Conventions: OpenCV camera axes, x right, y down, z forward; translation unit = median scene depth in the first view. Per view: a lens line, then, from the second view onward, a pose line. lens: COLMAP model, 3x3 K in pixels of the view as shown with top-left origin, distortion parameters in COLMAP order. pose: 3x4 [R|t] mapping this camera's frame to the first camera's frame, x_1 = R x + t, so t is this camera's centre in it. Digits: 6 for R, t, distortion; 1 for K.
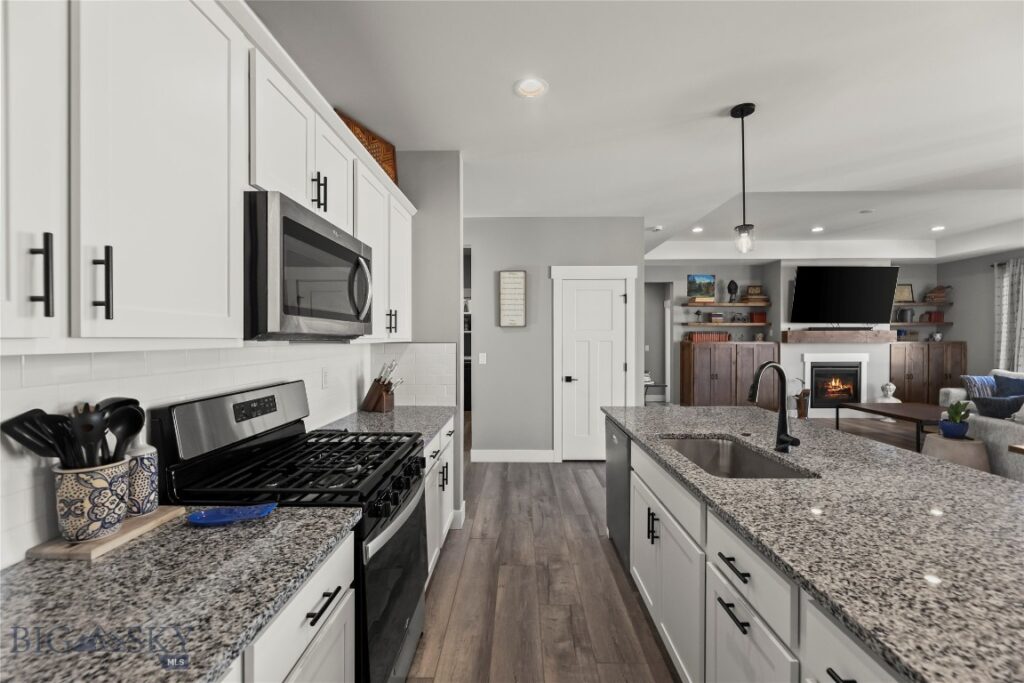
lens RADIAL K [[416.3, 0, 512.0], [0, 416.3, 341.5], [0, 0, 1]] dist [0.000125, -0.000365]
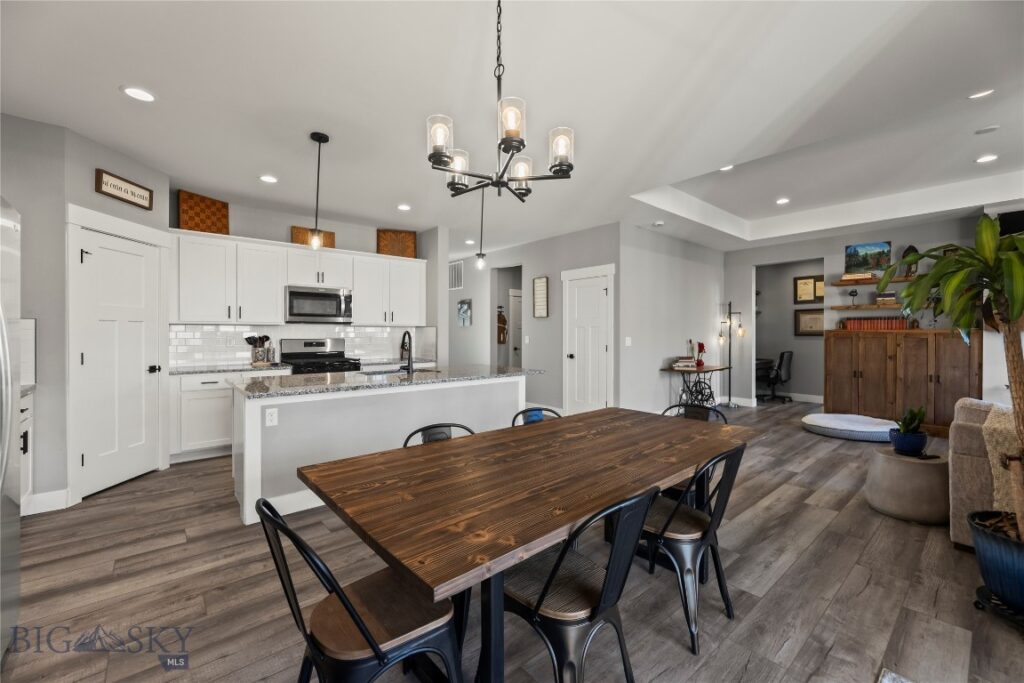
lens RADIAL K [[417.5, 0, 514.2], [0, 417.5, 333.9], [0, 0, 1]] dist [-0.000508, 0.000270]
pose [[0.664579, 0.004755, -0.747203, 0.648498], [-0.008461, 0.999964, -0.001162, 0.014999], [0.747171, 0.007094, 0.664595, -0.003339]]
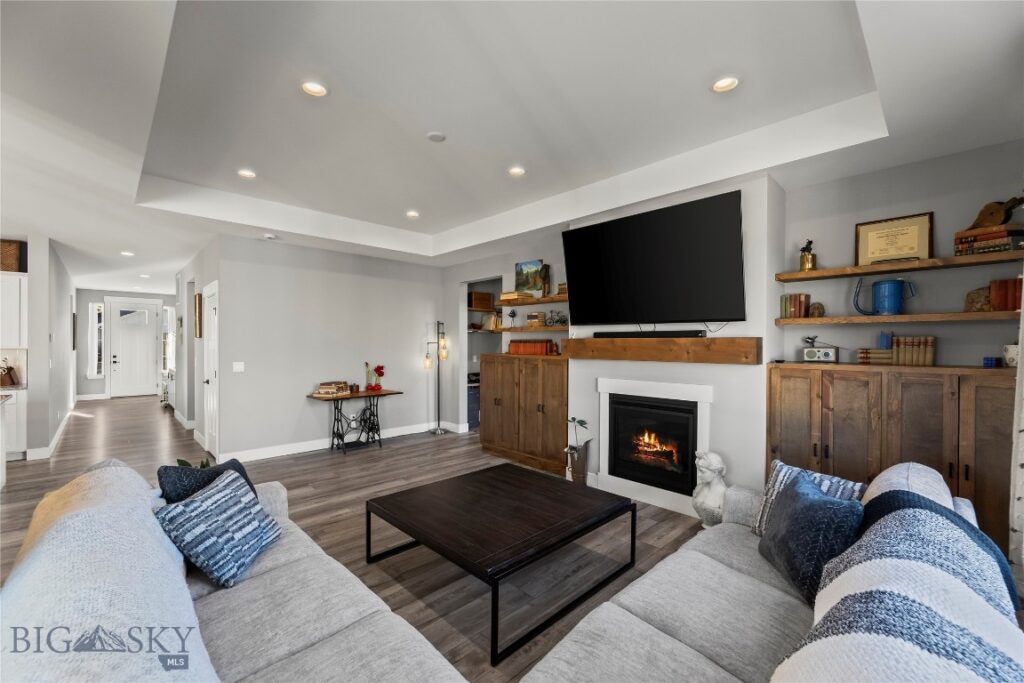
lens RADIAL K [[416.1, 0, 507.5], [0, 416.1, 346.2], [0, 0, 1]] dist [-0.000722, 0.000102]
pose [[0.705837, 0.009492, -0.708310, 1.023080], [-0.011100, 0.999936, 0.002339, -0.014686], [0.708287, 0.006211, 0.705897, 0.501598]]
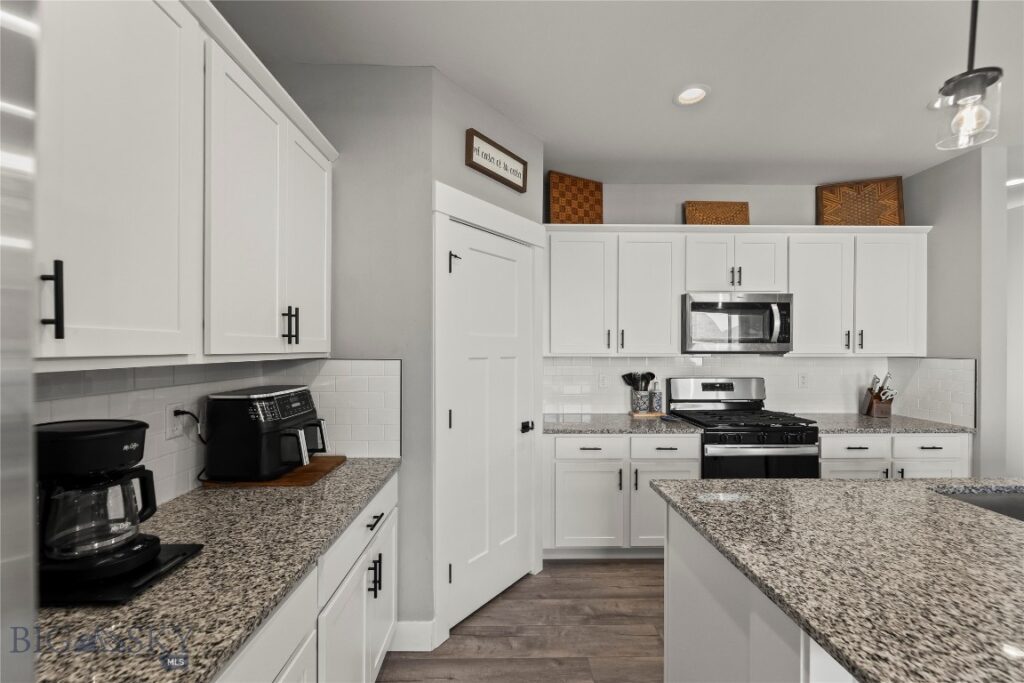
lens RADIAL K [[418.3, 0, 514.0], [0, 418.3, 348.3], [0, 0, 1]] dist [-0.001598, -0.000085]
pose [[0.043861, -0.000500, -0.999038, 0.310411], [-0.009967, 0.999950, -0.000938, -0.003971], [0.998988, 0.009998, 0.043854, -0.020118]]
